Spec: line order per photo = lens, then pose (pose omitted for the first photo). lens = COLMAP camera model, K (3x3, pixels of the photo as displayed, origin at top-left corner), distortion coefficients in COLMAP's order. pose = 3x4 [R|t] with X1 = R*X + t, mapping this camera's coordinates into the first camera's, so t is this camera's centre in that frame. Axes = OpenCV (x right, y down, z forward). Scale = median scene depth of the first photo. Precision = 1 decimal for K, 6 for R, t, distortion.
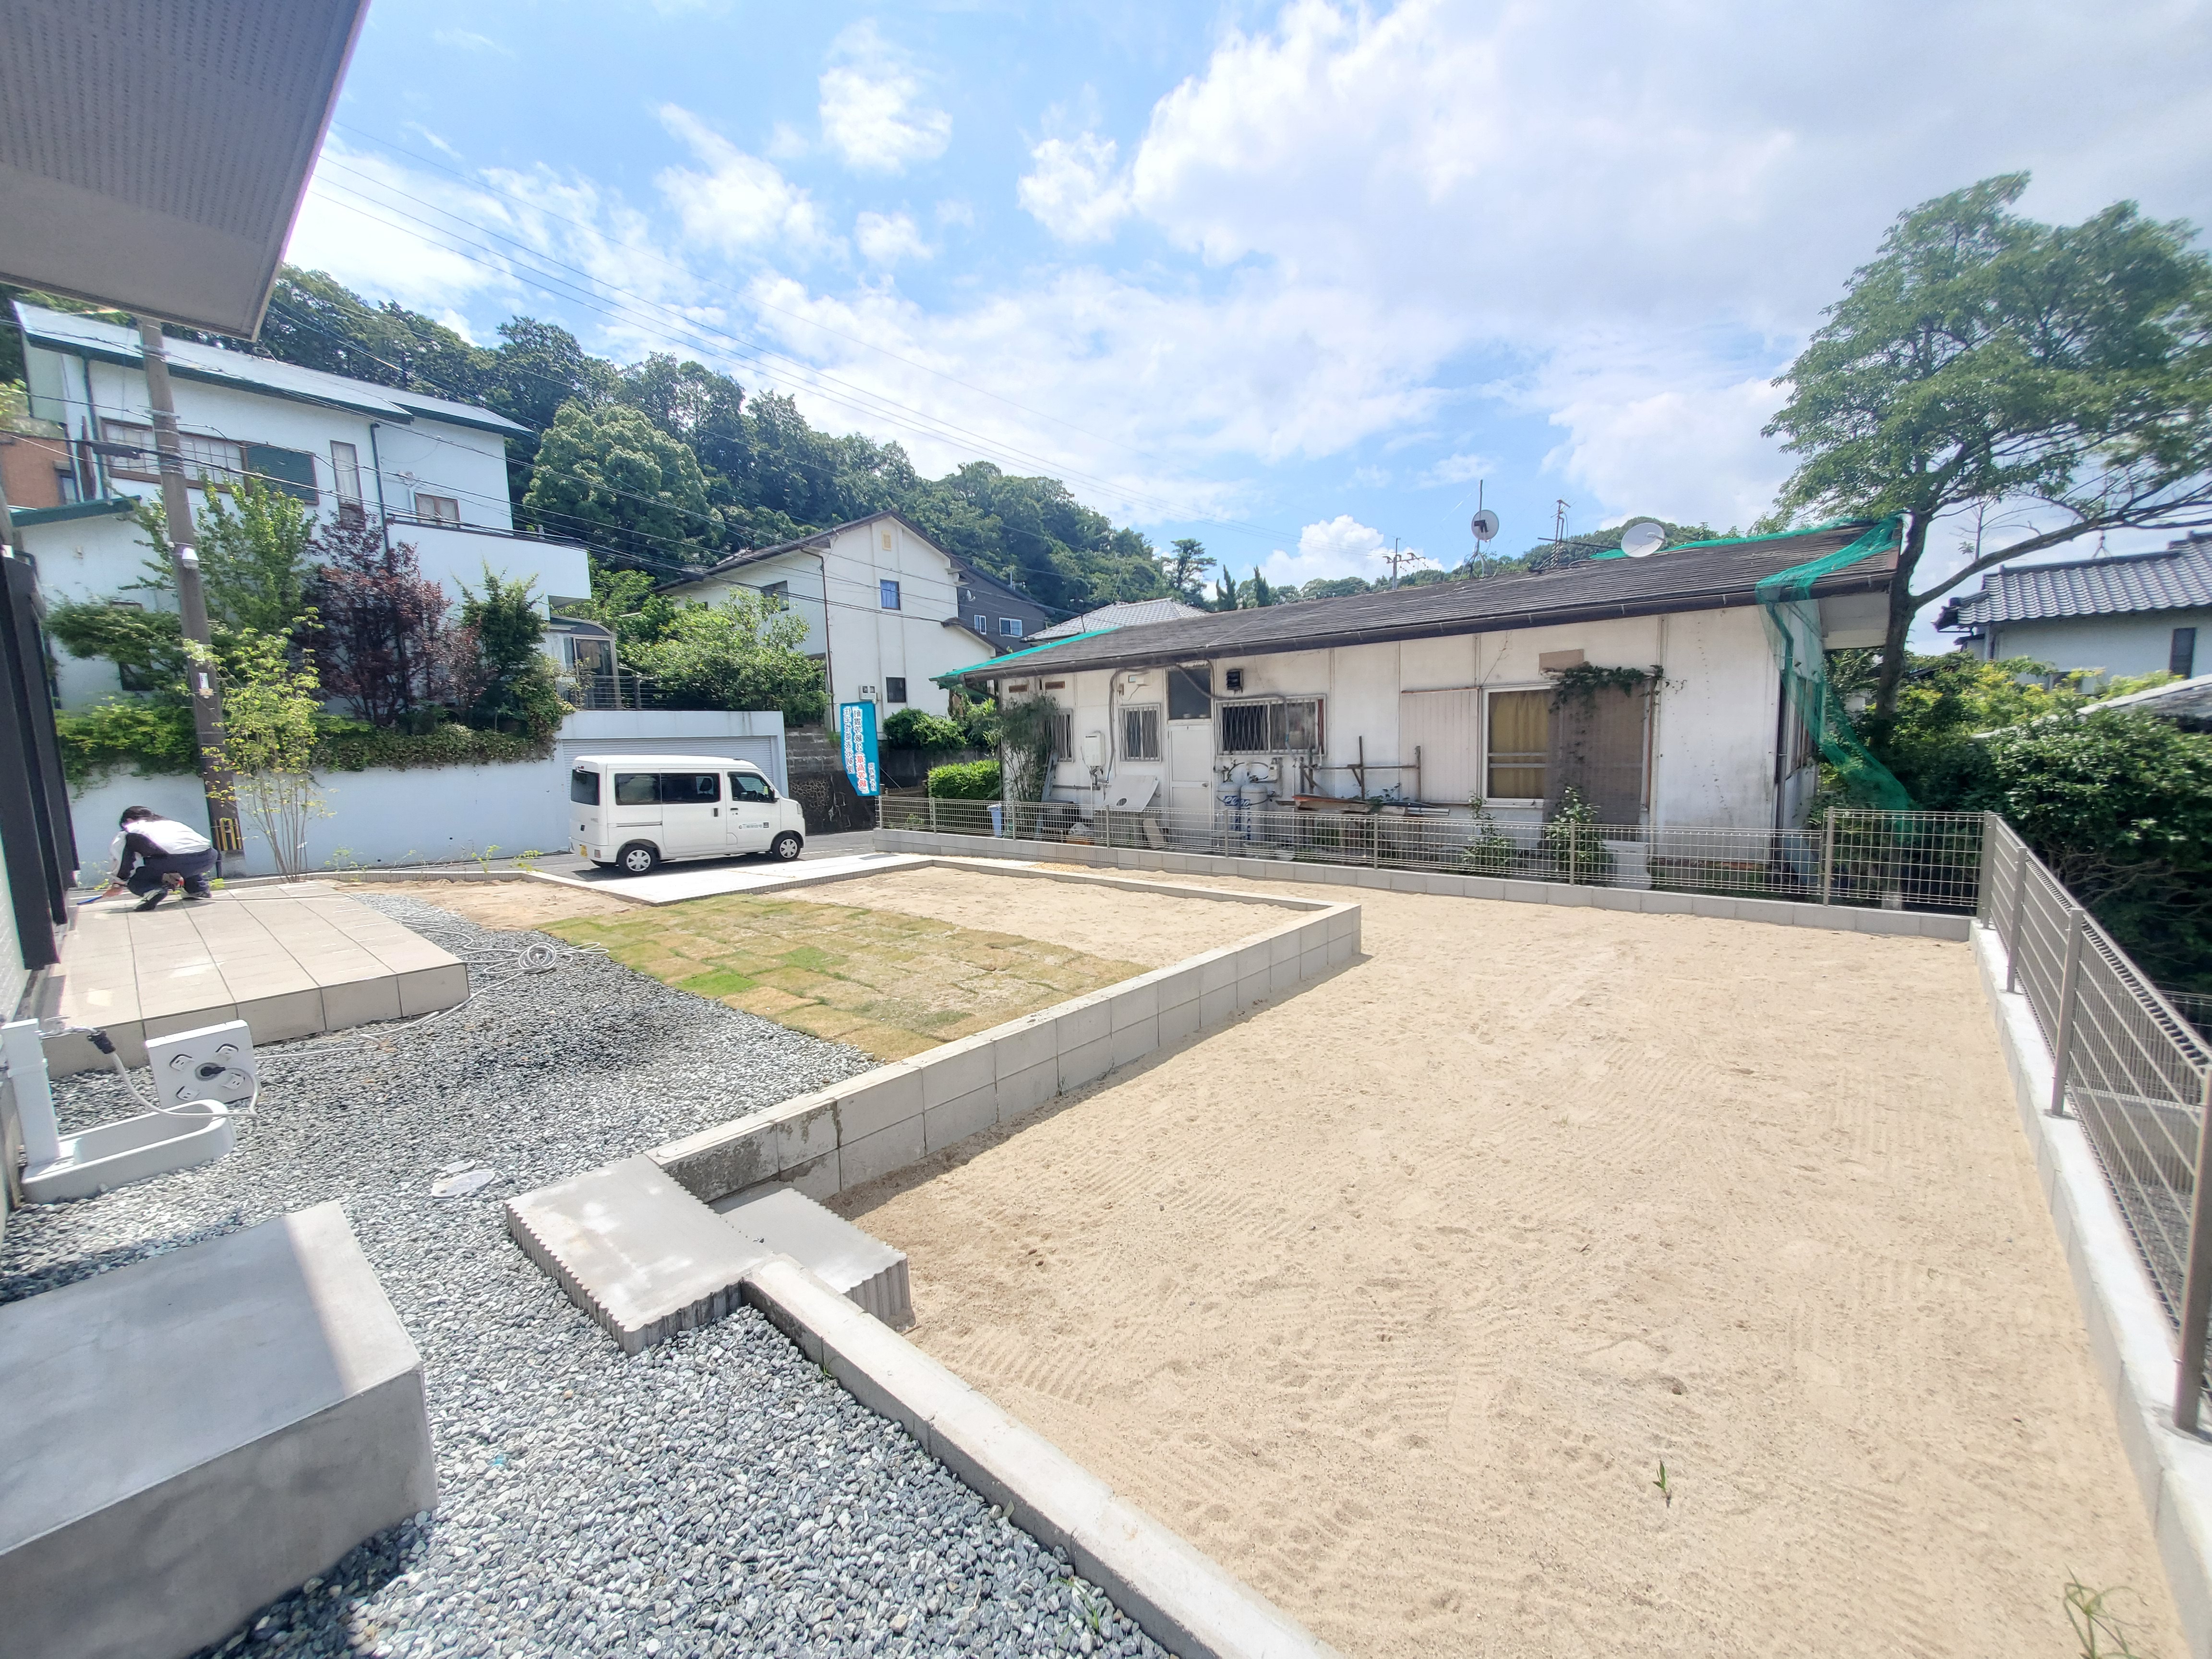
lens RADIAL K [[886.5, 0, 1108.2], [0, 886.5, 834.1], [0, 0, 1]] dist [0.002005, 0.001286]
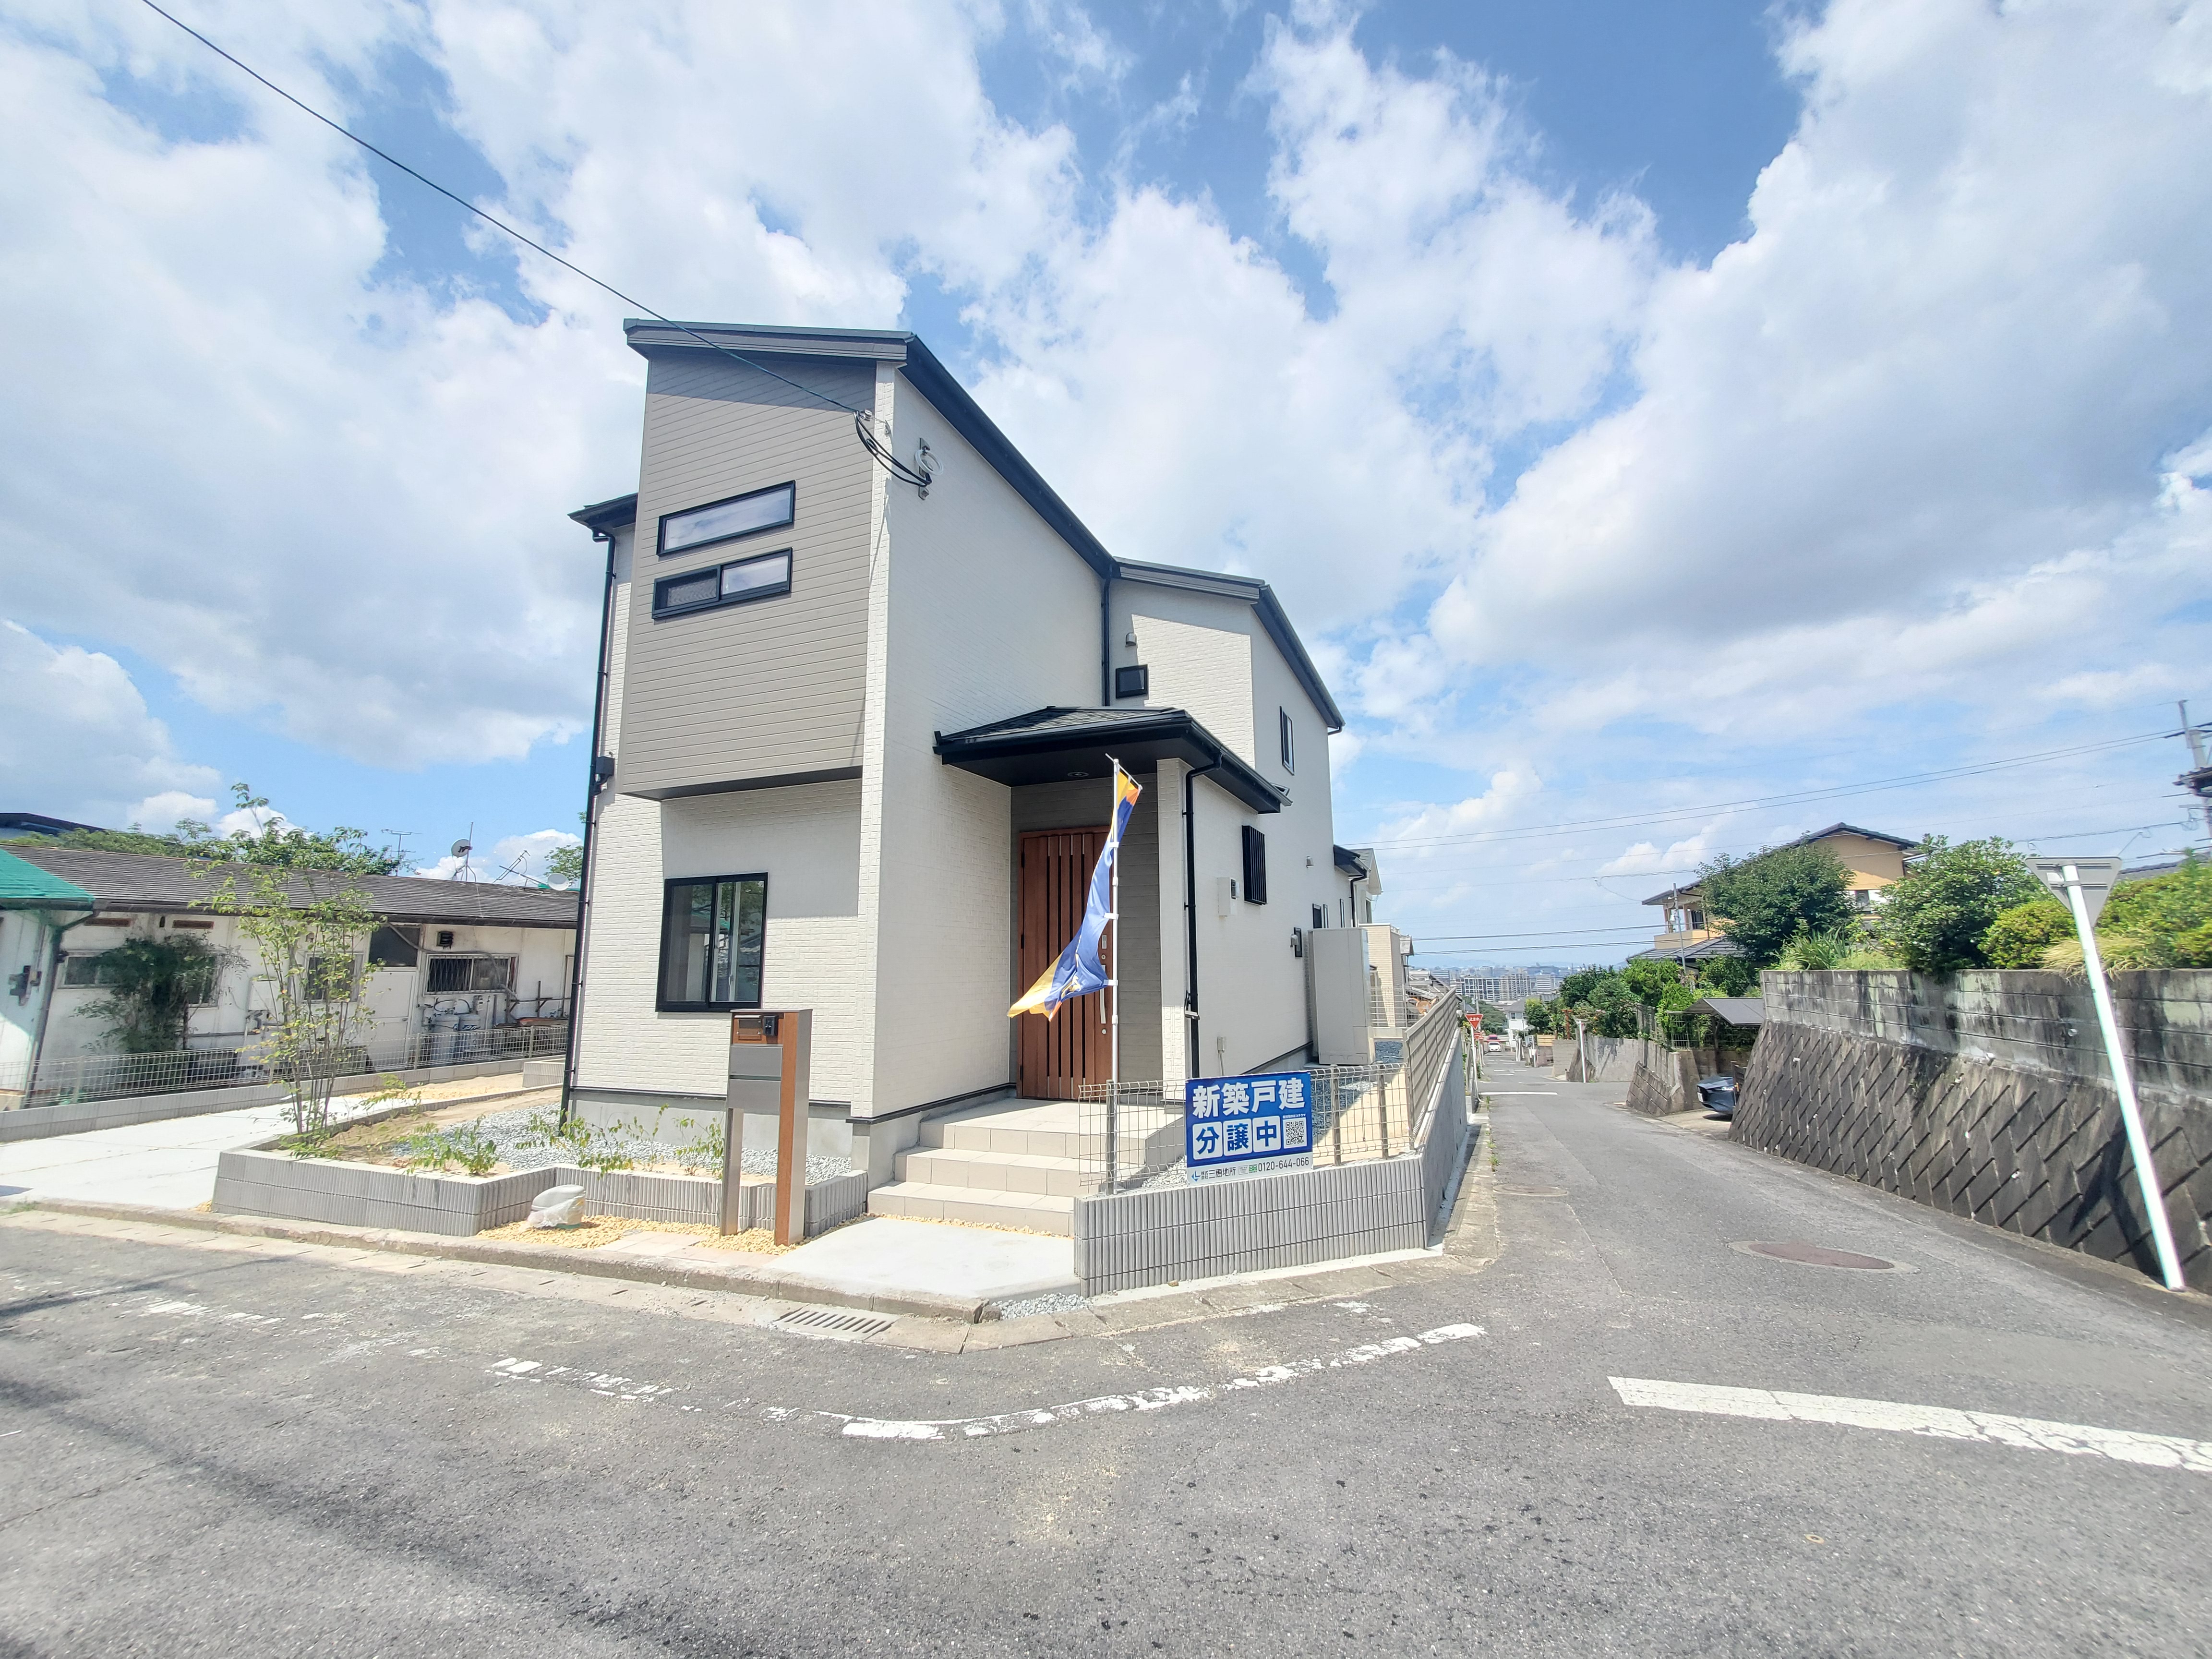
lens RADIAL K [[886.5, 0, 1113.2], [0, 886.5, 827.4], [0, 0, 1]] dist [0.002005, 0.001286]
pose [[-0.333134, 0.179225, 0.925689, -1.515398], [0.123687, 0.981591, -0.145536, -0.015111], [-0.934732, 0.066013, -0.349169, 0.497345]]
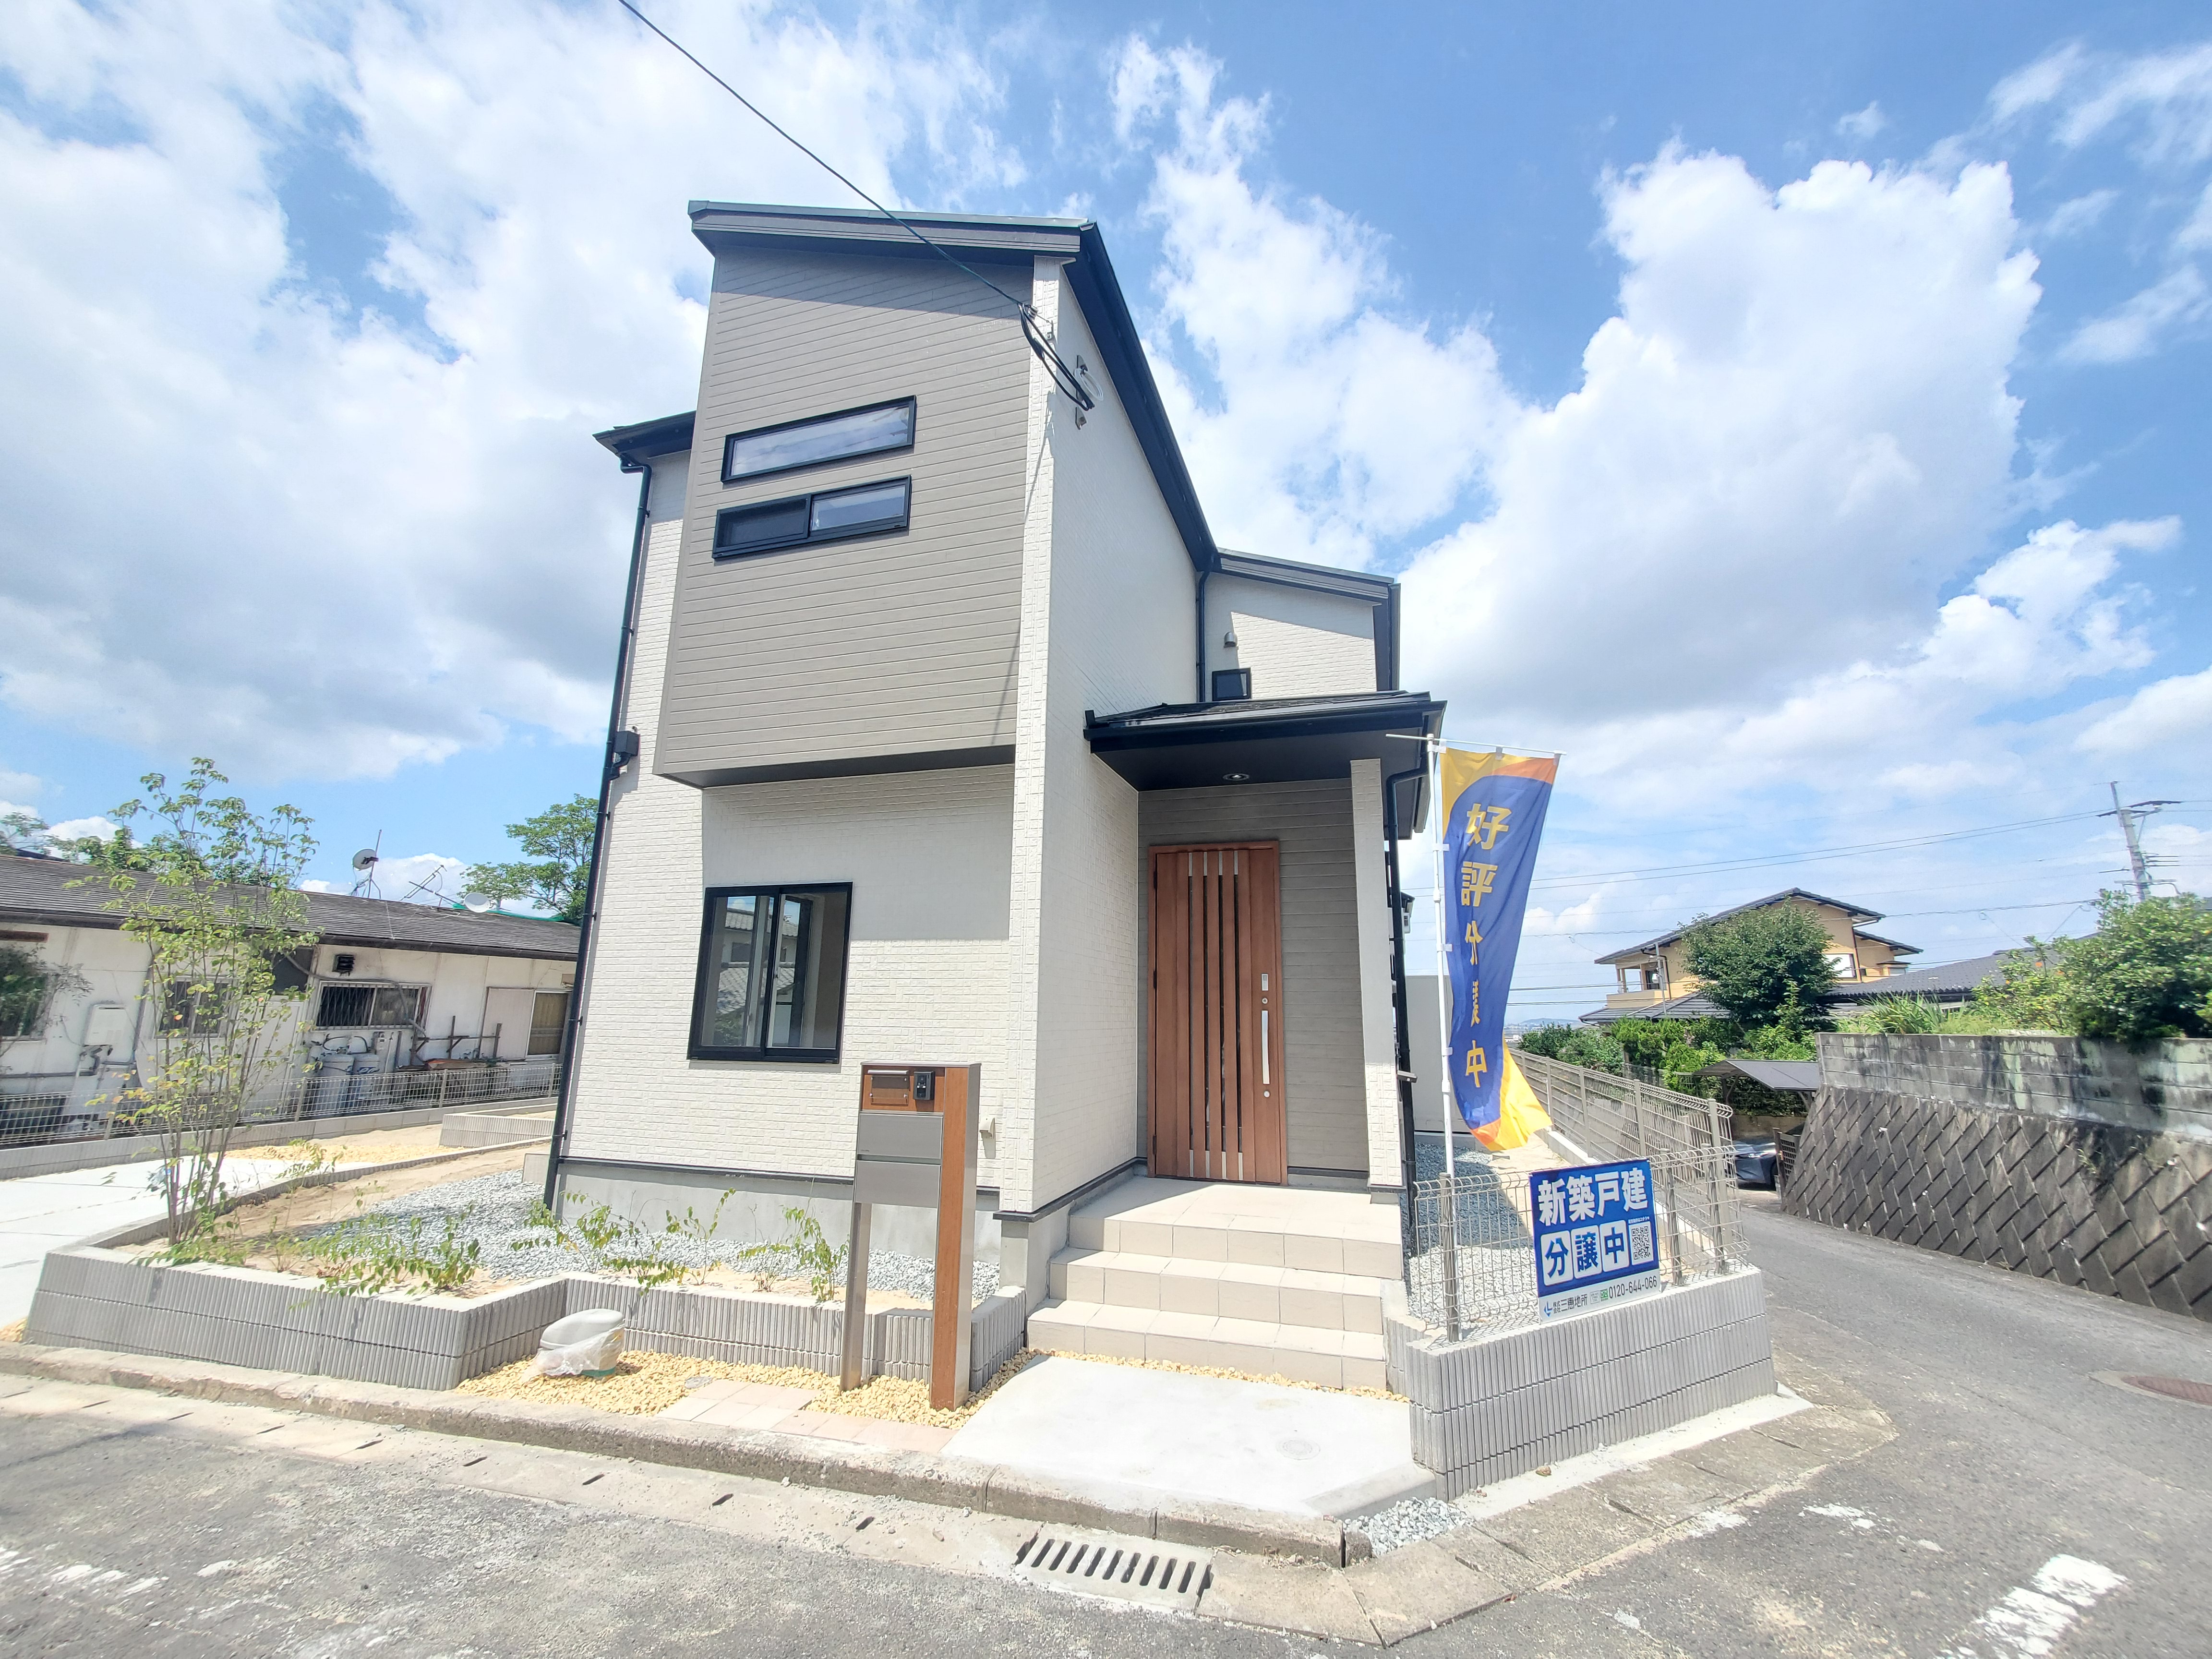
lens RADIAL K [[886.5, 0, 1114.5], [0, 886.5, 827.4], [0, 0, 1]] dist [0.002005, 0.001286]
pose [[-0.419536, 0.212554, 0.882502, -1.355136], [0.101027, 0.977092, -0.187309, -0.027835], [-0.902099, 0.010573, -0.431399, 0.585560]]
